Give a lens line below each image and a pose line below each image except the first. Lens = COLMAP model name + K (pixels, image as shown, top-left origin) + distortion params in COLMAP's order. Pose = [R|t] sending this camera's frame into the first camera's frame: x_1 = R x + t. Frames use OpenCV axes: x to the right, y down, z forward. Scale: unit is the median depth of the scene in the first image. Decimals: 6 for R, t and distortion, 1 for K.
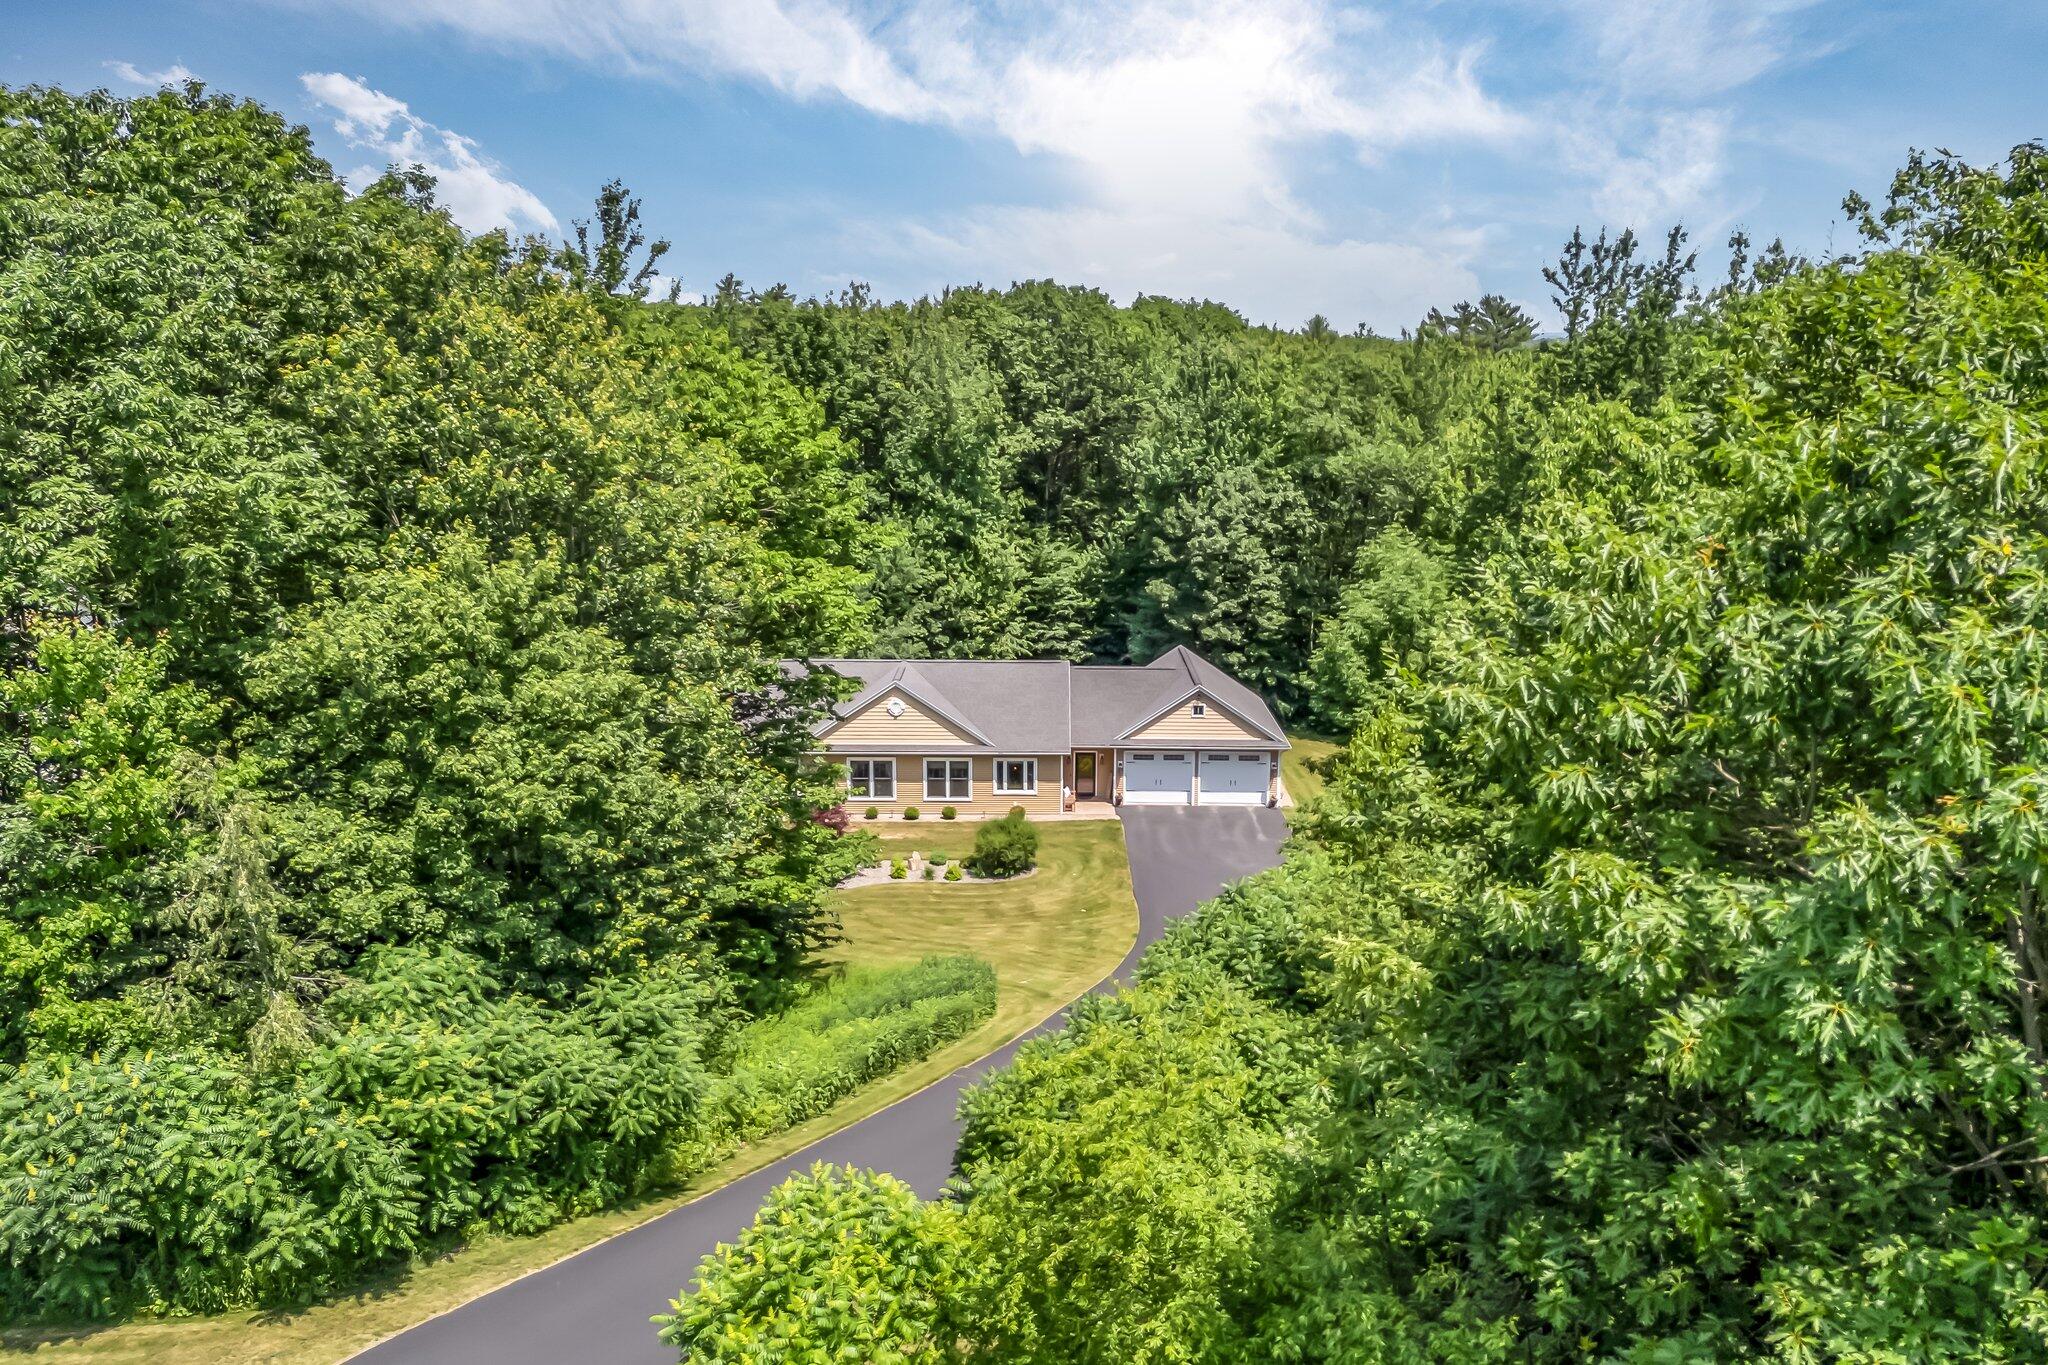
lens RADIAL K [[1533.3, 0, 1024.0], [0, 1533.3, 682.5], [0, 0, 1]] dist [0.045625, -0.002805]
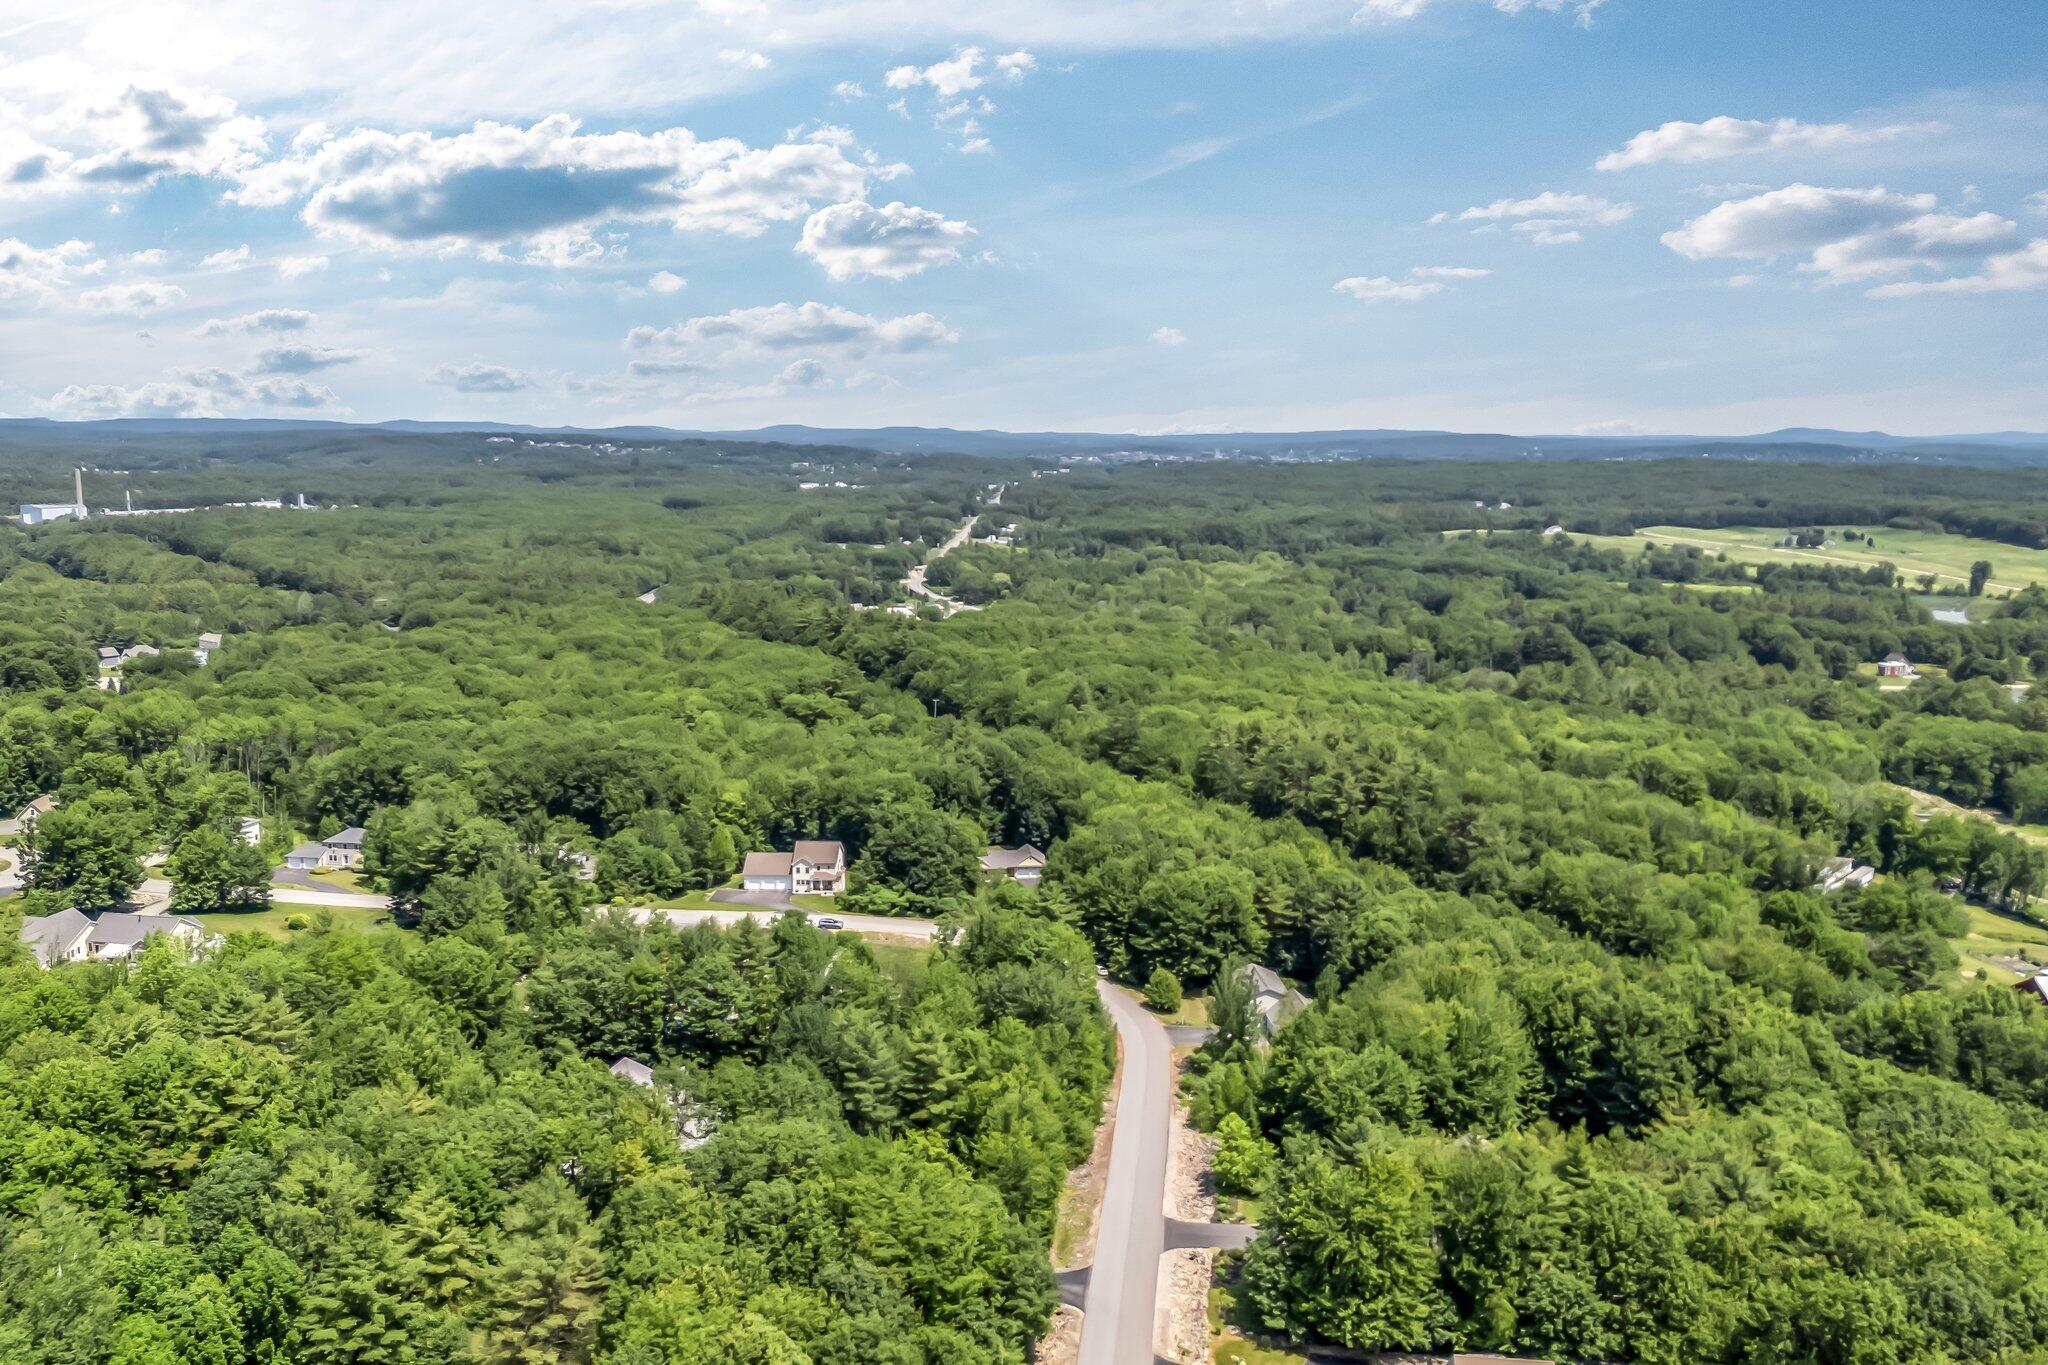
lens RADIAL K [[1533.3, 0, 1024.0], [0, 1533.3, 682.5], [0, 0, 1]] dist [0.045625, -0.002805]
pose [[0.994690, -0.013792, 0.101983, -0.441998], [0.019077, 0.998515, -0.051024, -0.319764], [-0.101128, 0.052699, 0.993477, -4.306532]]
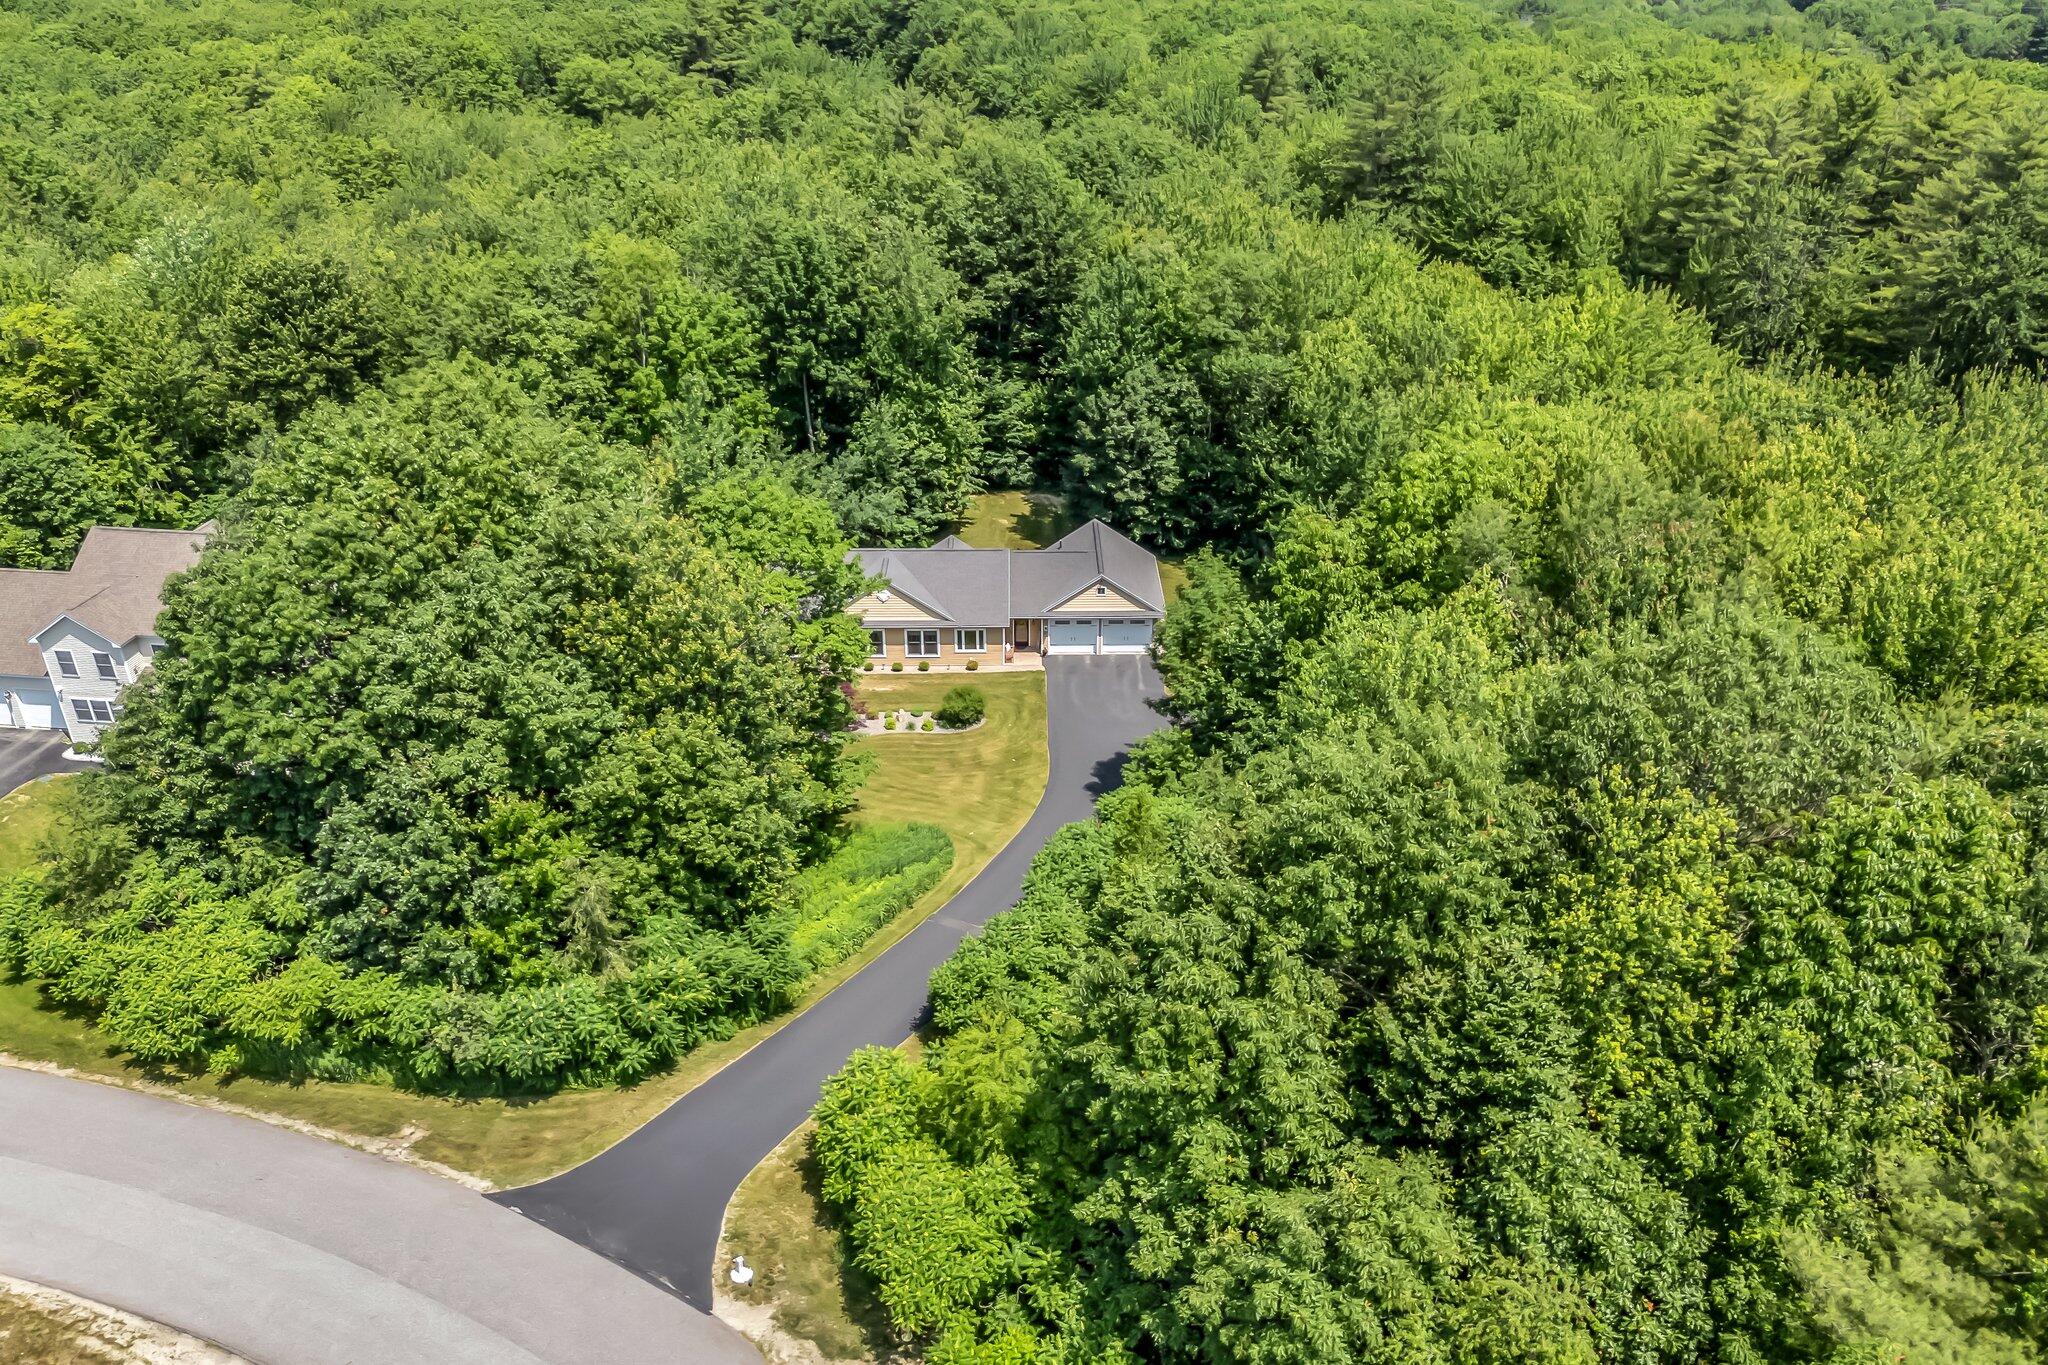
lens RADIAL K [[1533.3, 0, 1024.0], [0, 1533.3, 682.5], [0, 0, 1]] dist [0.045625, -0.002805]
pose [[0.999880, -0.011530, 0.010389, 0.027728], [0.008398, 0.964885, 0.262538, -0.263861], [-0.013051, -0.262419, 0.964866, -0.359625]]
